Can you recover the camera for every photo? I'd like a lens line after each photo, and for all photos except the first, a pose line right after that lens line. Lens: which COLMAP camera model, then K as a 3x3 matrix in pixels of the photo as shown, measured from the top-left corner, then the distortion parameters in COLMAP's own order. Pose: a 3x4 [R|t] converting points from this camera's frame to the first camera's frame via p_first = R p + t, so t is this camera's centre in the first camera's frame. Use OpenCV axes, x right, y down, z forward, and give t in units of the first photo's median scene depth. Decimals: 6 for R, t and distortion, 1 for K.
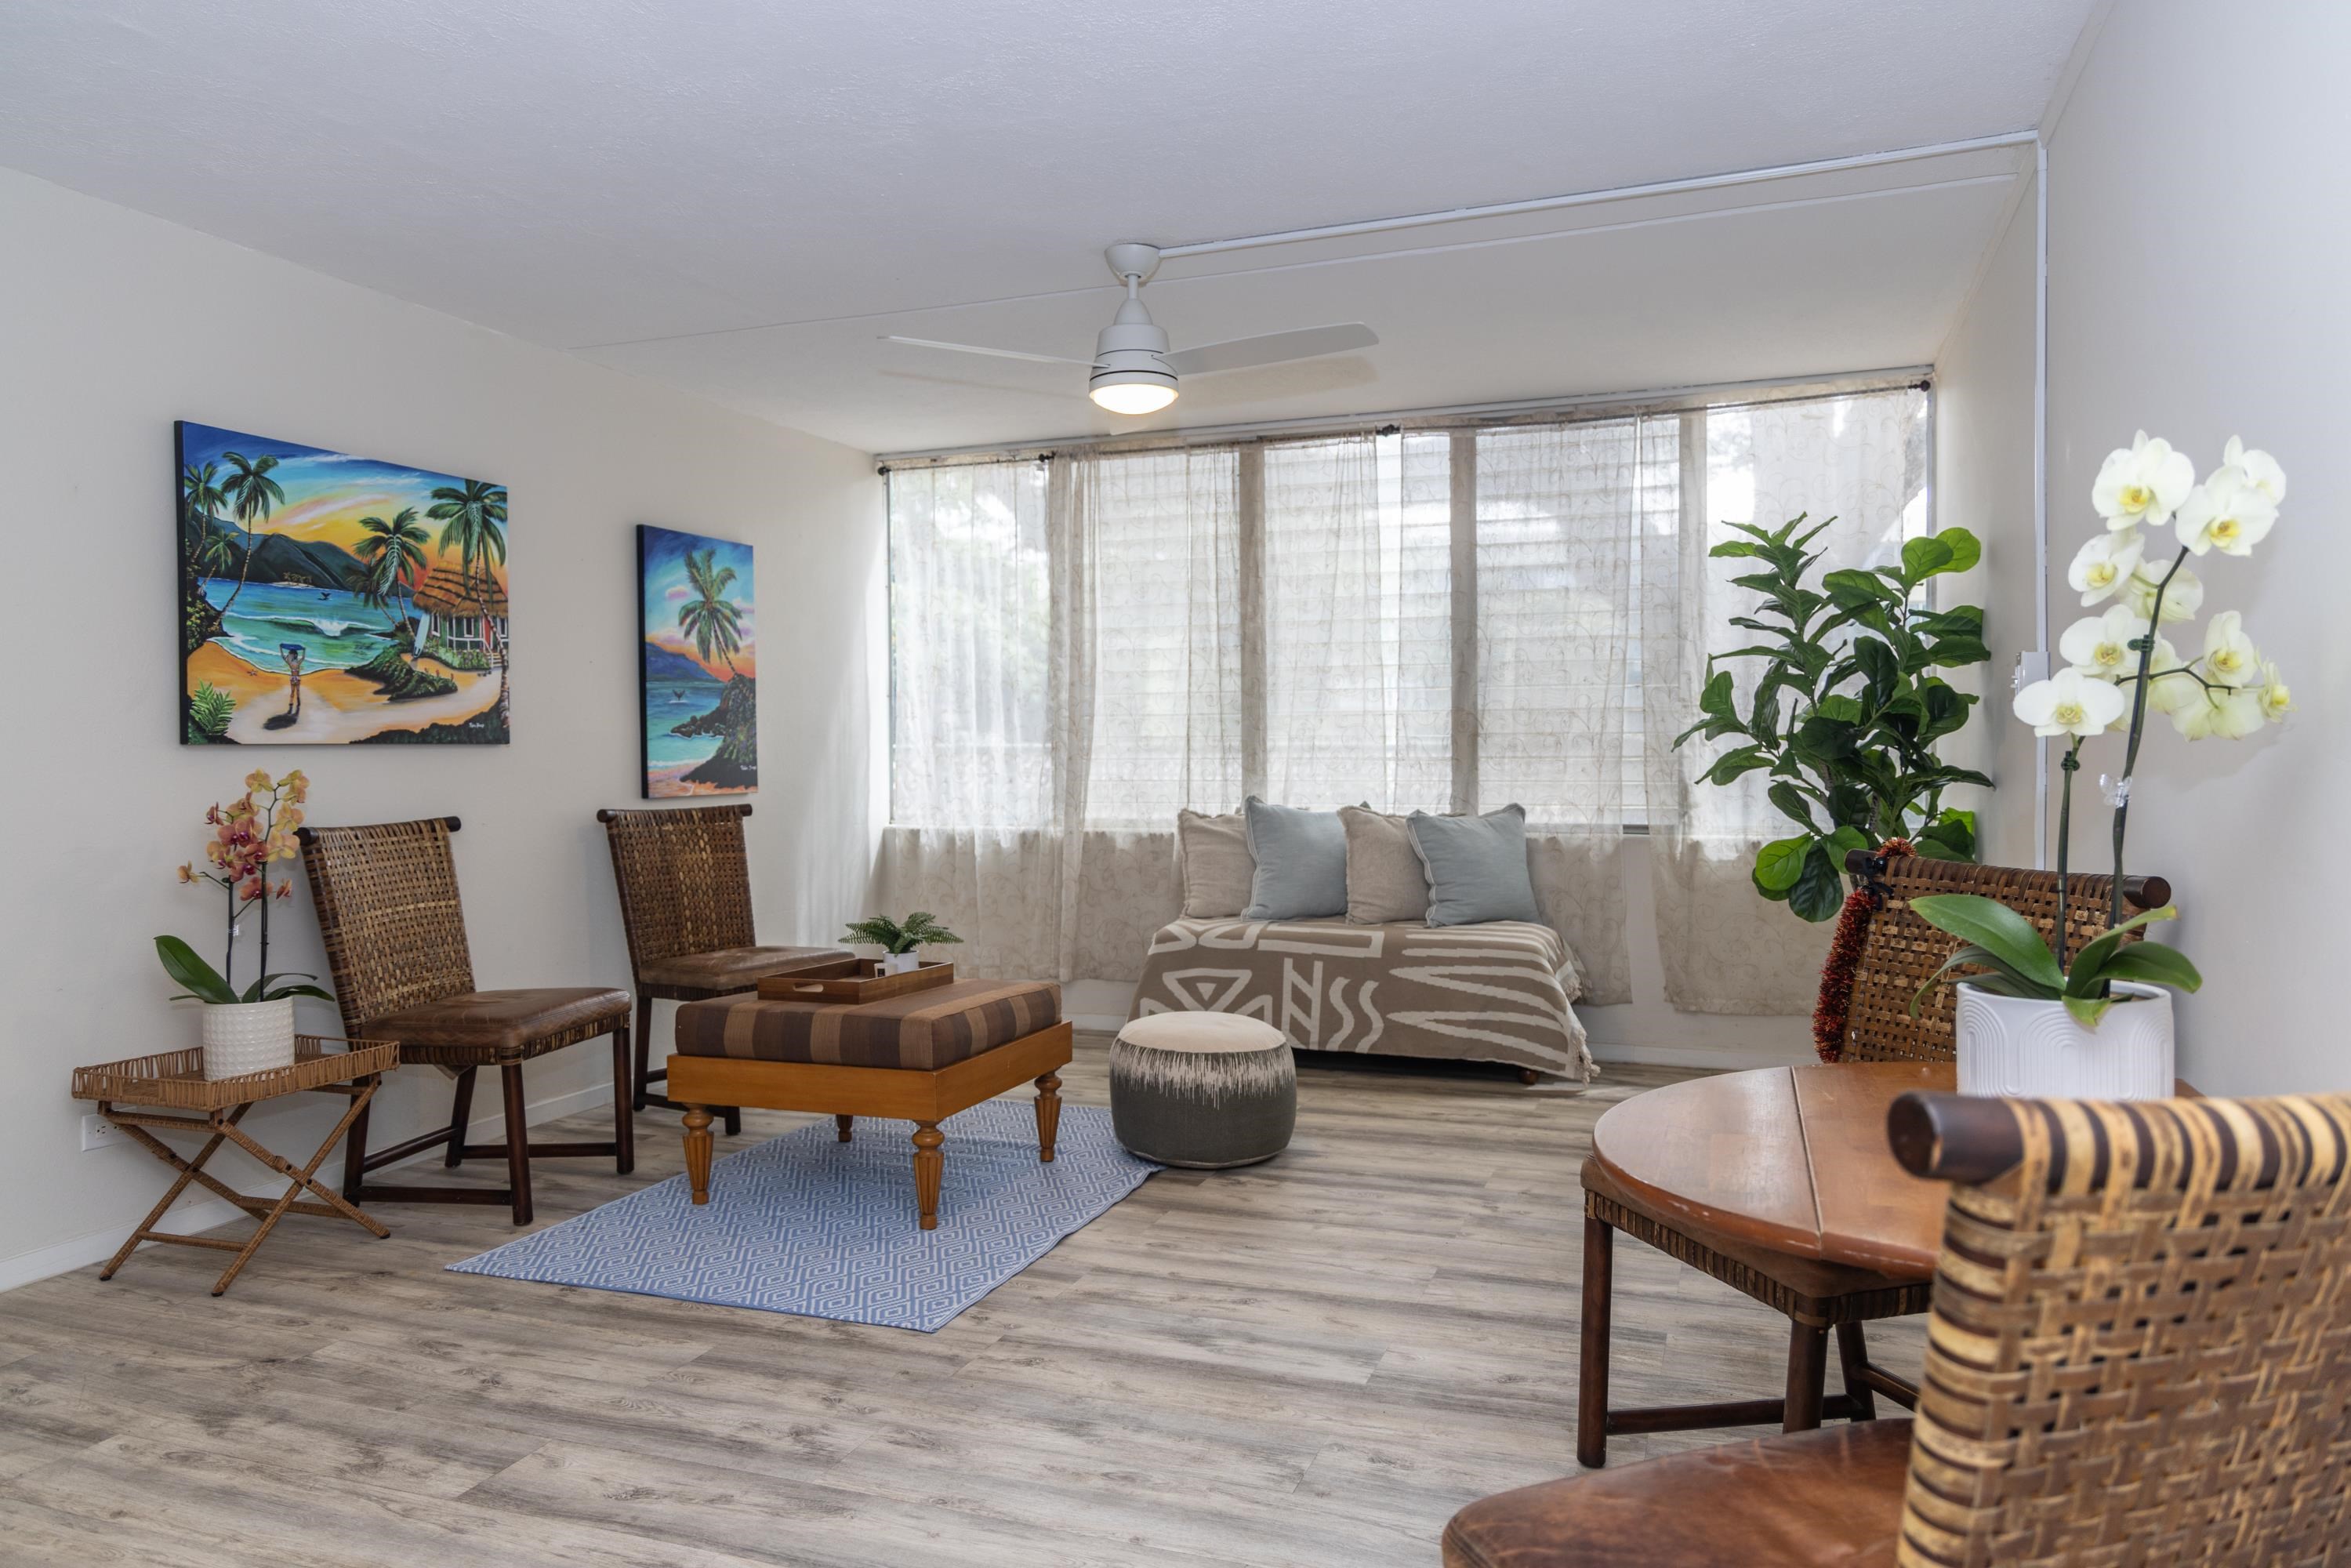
lens RADIAL K [[1588.9, 0, 1177.1], [0, 1588.9, 797.3], [0, 0, 1]] dist [0.008909, -0.002744]
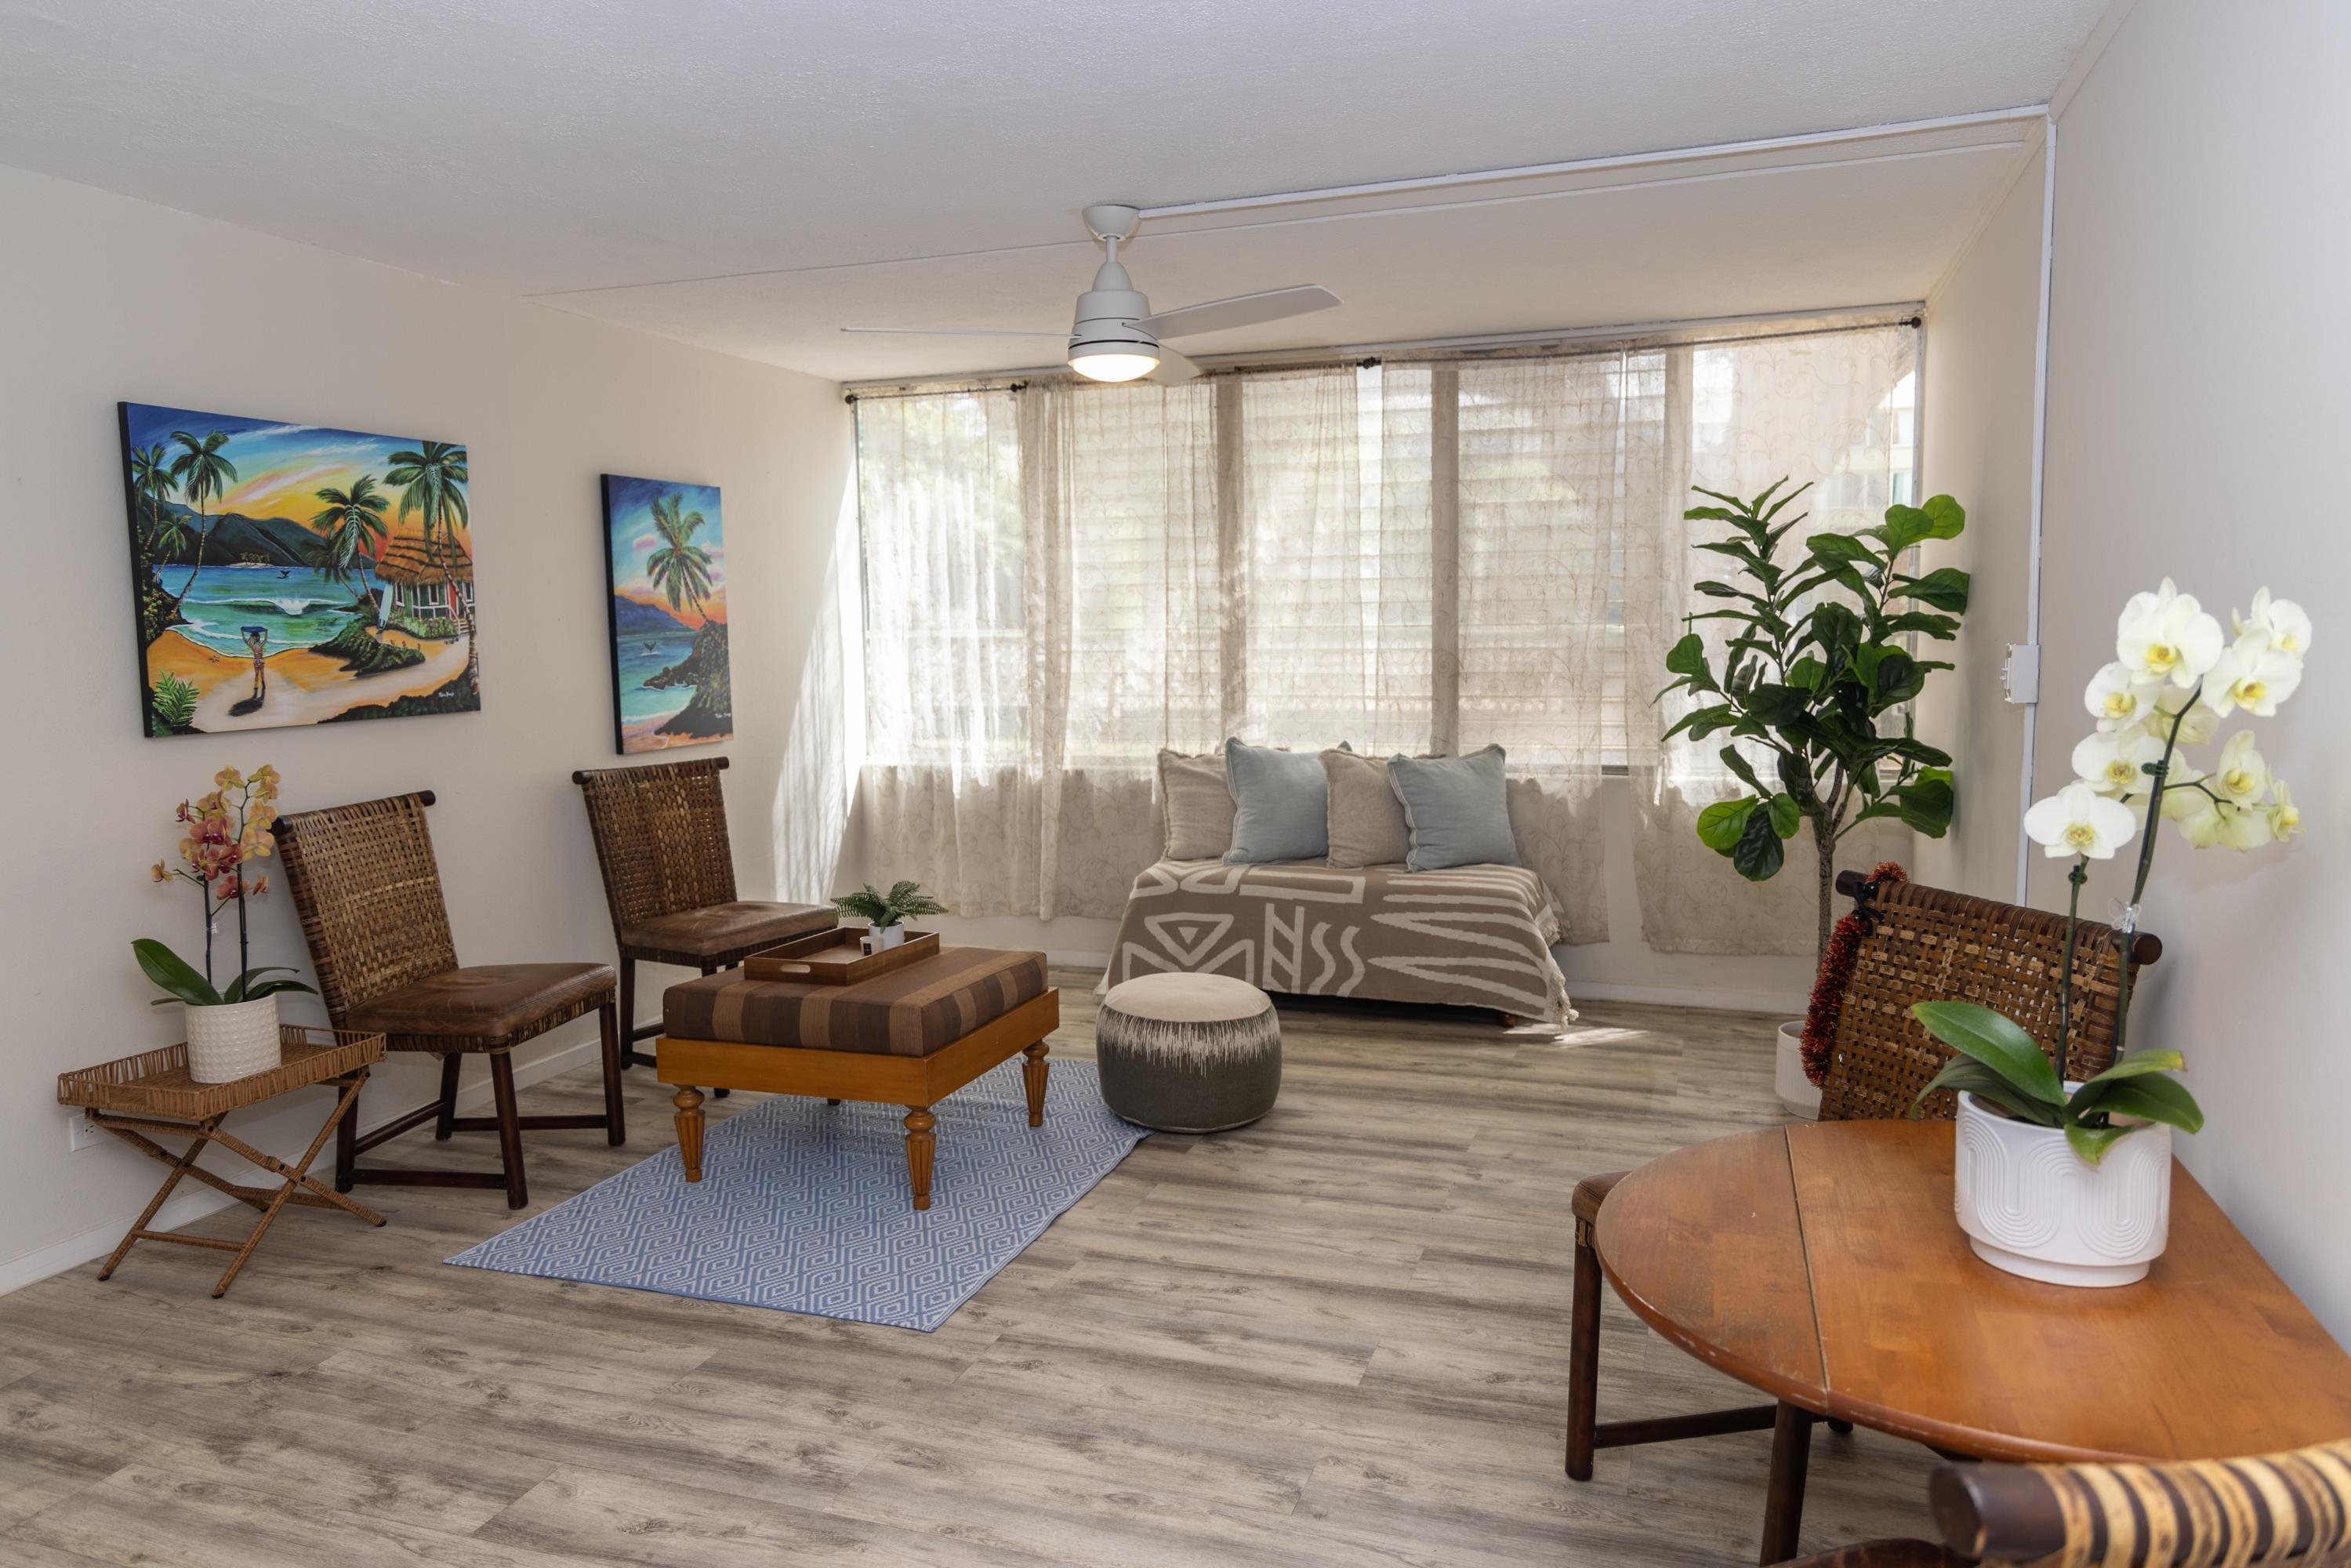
lens RADIAL K [[1588.9, 0, 1176.8], [0, 1588.9, 797.7], [0, 0, 1]] dist [0.008909, -0.002744]
pose [[0.999772, -0.010213, 0.018749, -0.010356], [0.008620, 0.996497, 0.083180, -0.072983], [-0.019533, -0.082999, 0.996358, 0.008810]]
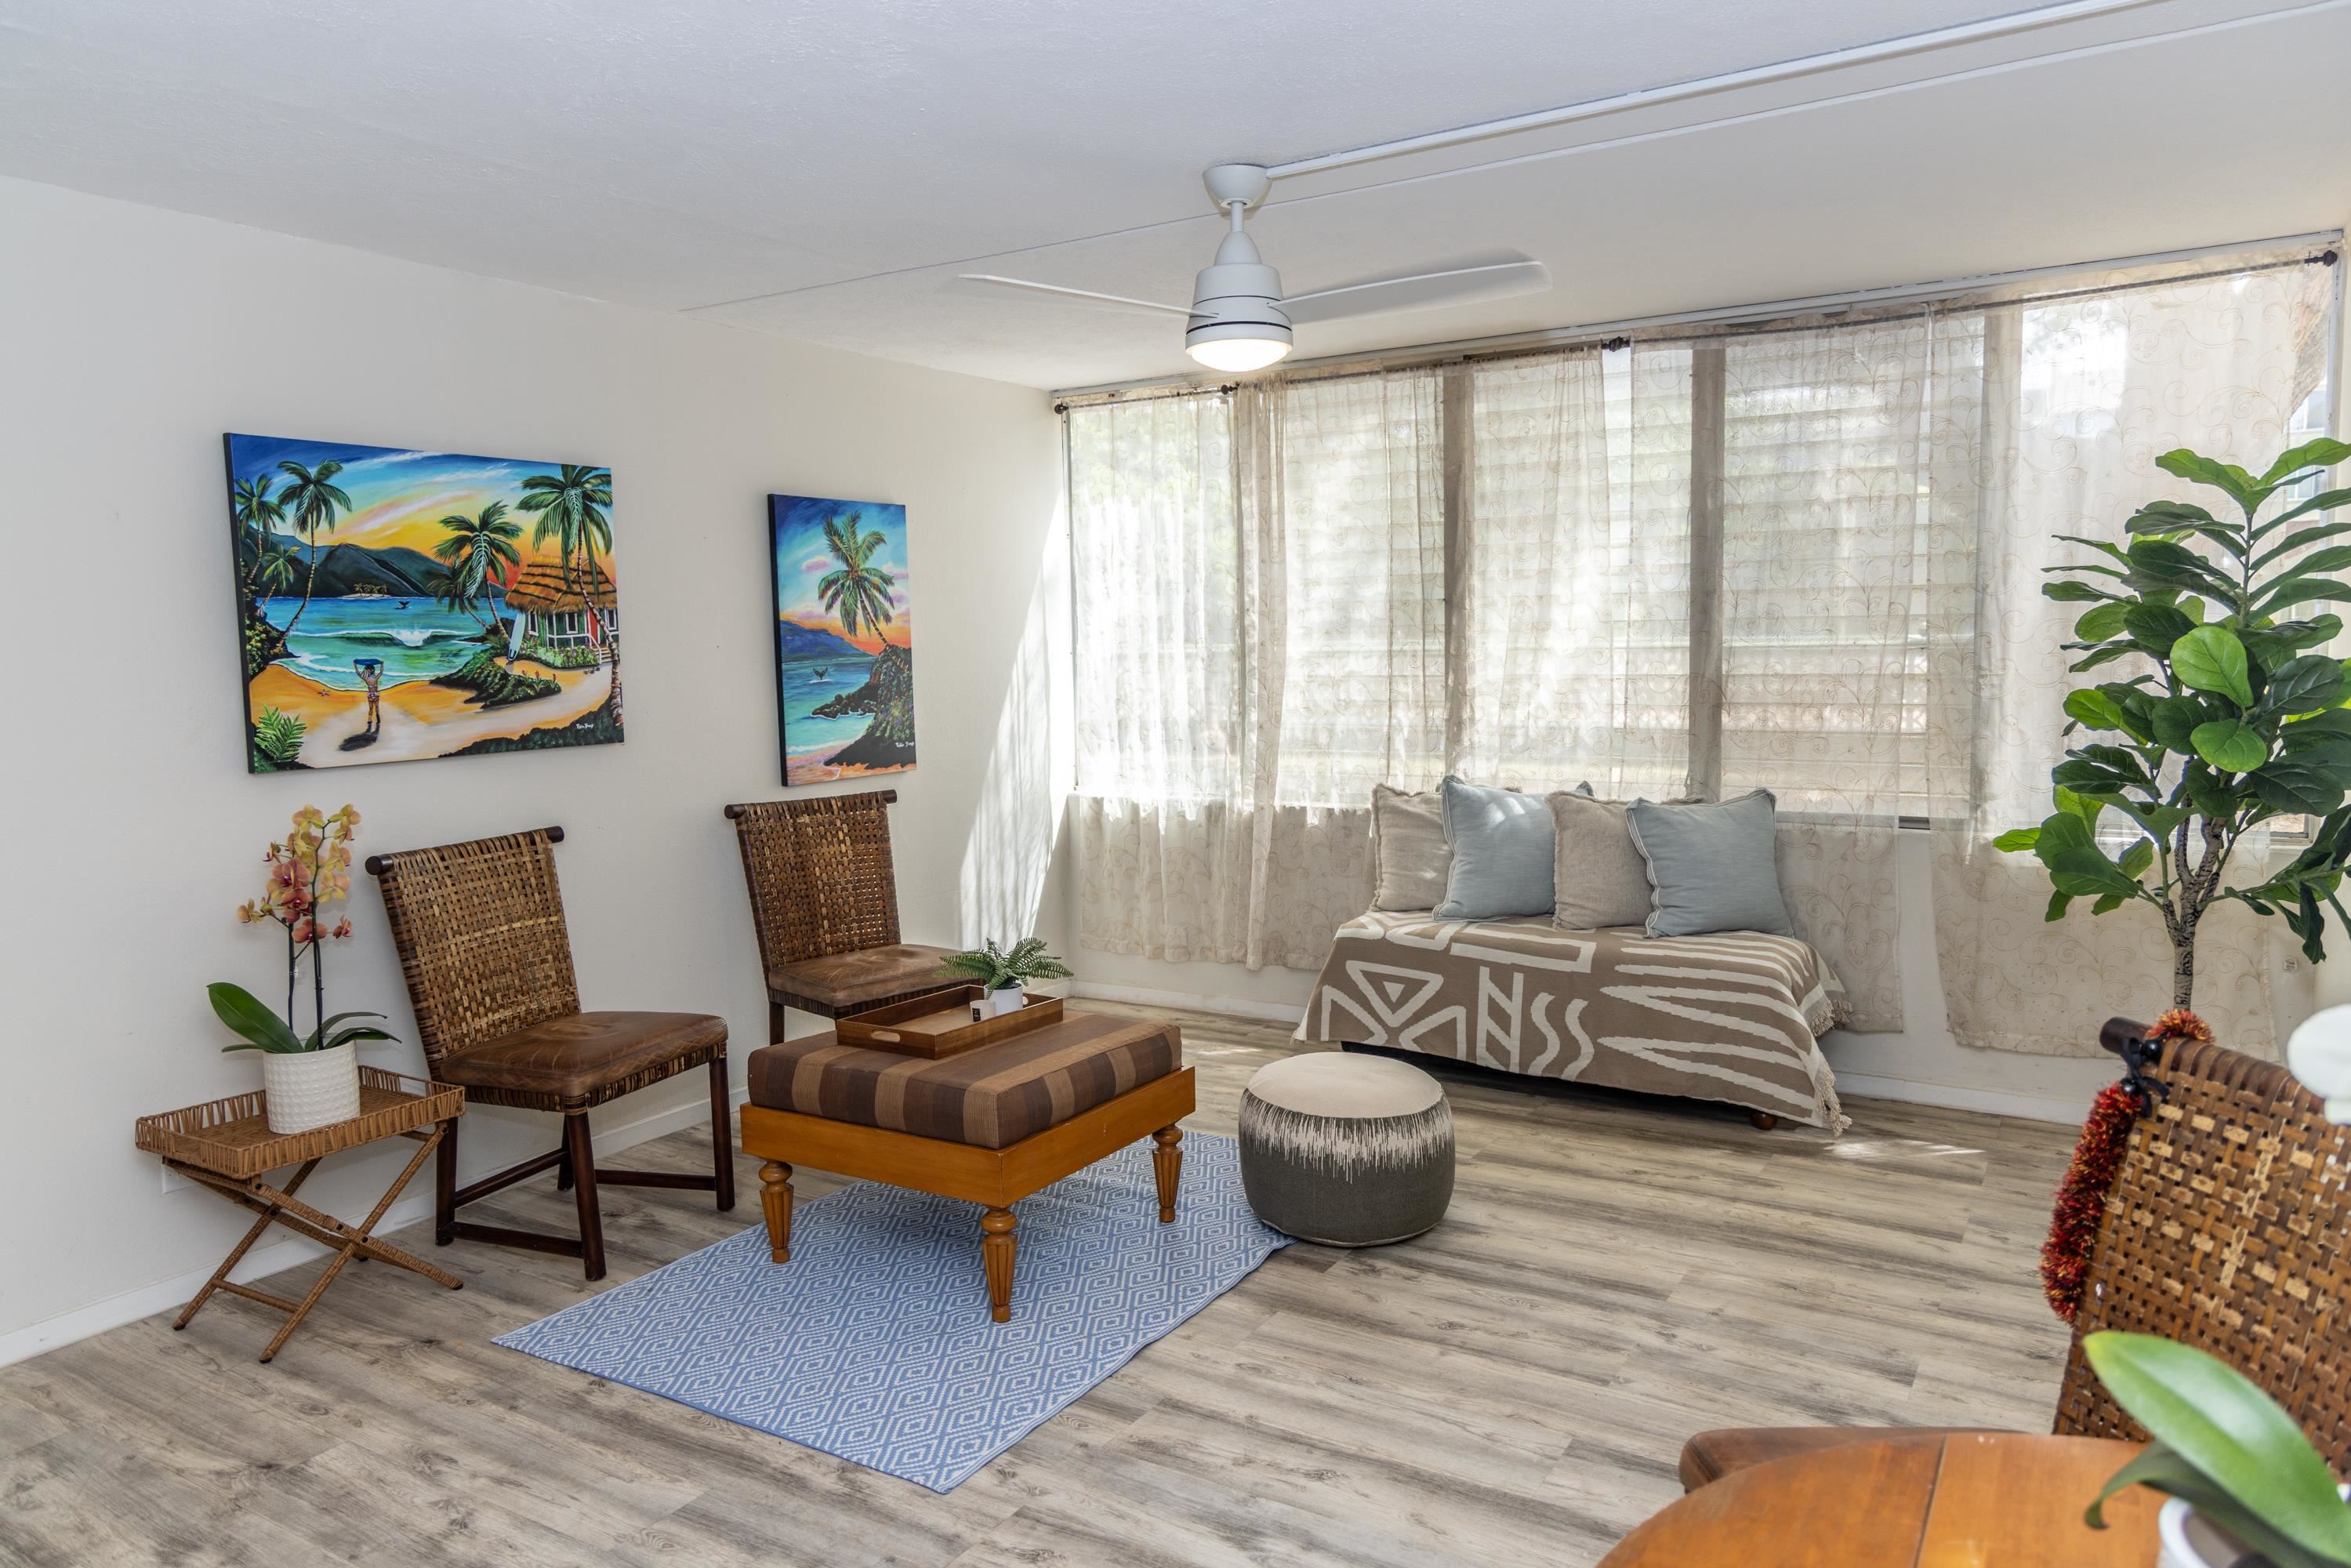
lens RADIAL K [[1588.9, 0, 1174.6], [0, 1588.9, 796.6], [0, 0, 1]] dist [0.008909, -0.002744]
pose [[0.979740, 0.007591, -0.200129, 0.115569], [0.007483, 0.997196, 0.074461, -0.087322], [0.200133, -0.074450, 0.976936, 0.172923]]
